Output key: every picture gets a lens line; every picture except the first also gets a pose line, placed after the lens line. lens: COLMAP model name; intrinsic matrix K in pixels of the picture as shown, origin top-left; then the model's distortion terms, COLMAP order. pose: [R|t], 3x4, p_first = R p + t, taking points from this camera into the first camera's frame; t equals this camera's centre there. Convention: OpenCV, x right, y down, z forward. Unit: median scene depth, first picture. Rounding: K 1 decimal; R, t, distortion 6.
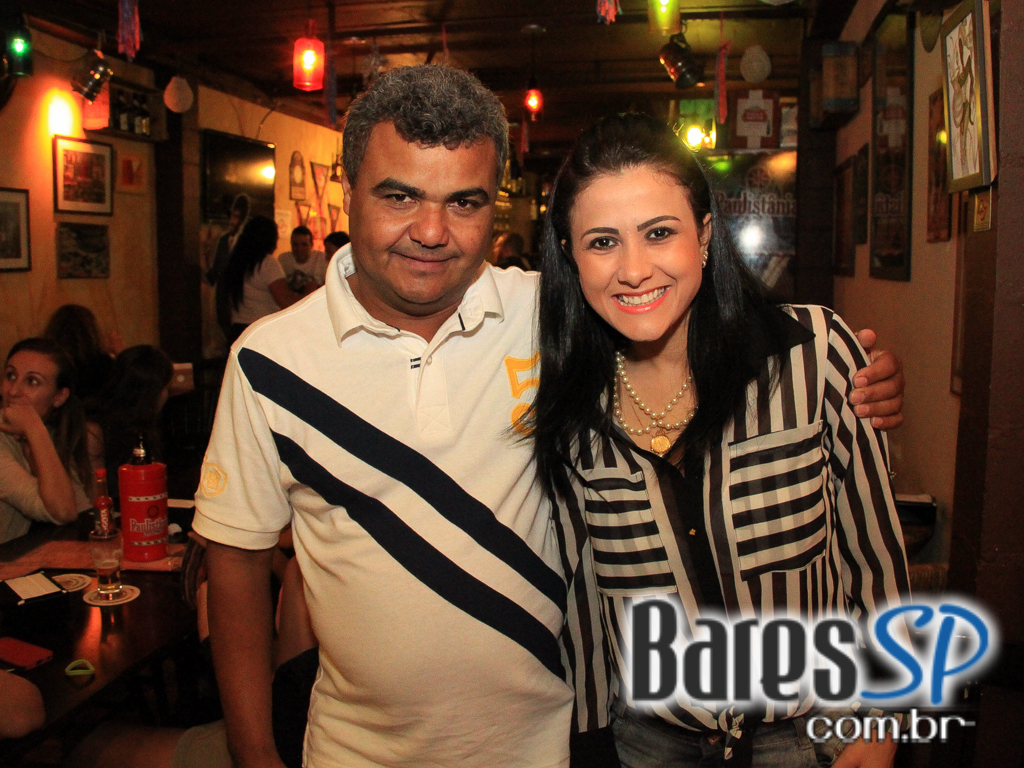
lens RADIAL K [[963.1, 0, 512.0], [0, 963.1, 384.0], [0, 0, 1]] dist [-0.163273, 0.106139]
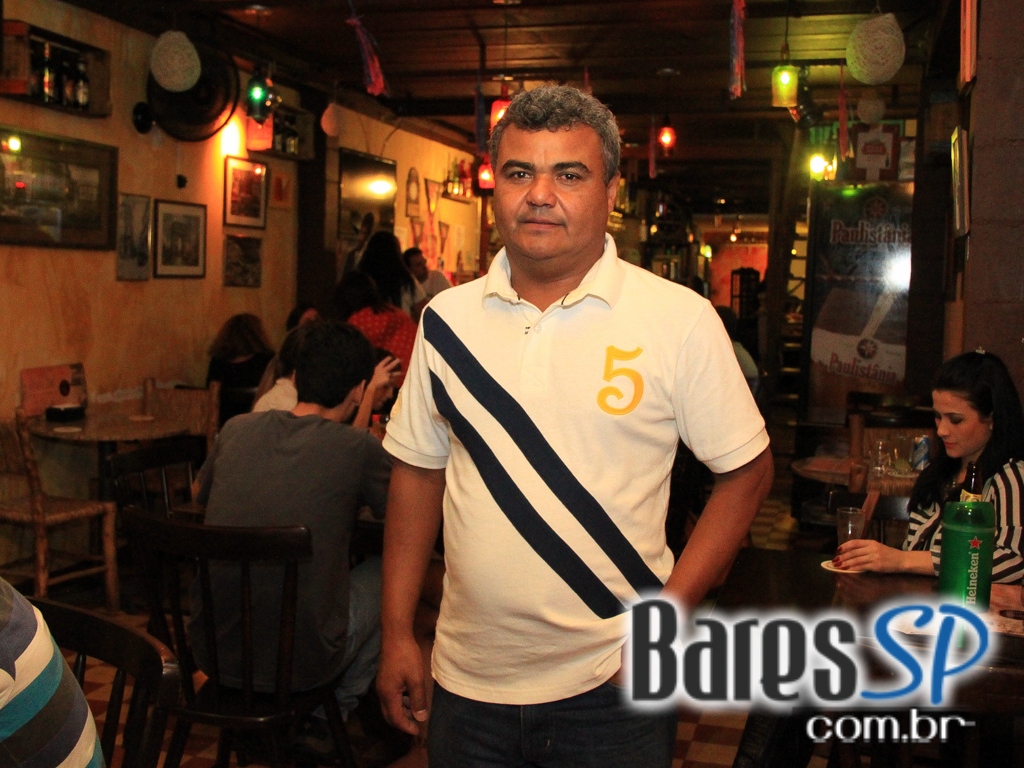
lens RADIAL K [[1218.1, 0, 512.0], [0, 1218.1, 384.0], [0, 0, 1]] dist [-0.073194, 0.006141]
pose [[0.997379, 0.027595, -0.066878, -0.047793], [-0.030846, 0.998367, -0.048086, 0.053969], [0.065442, 0.050022, 0.996602, -0.354138]]
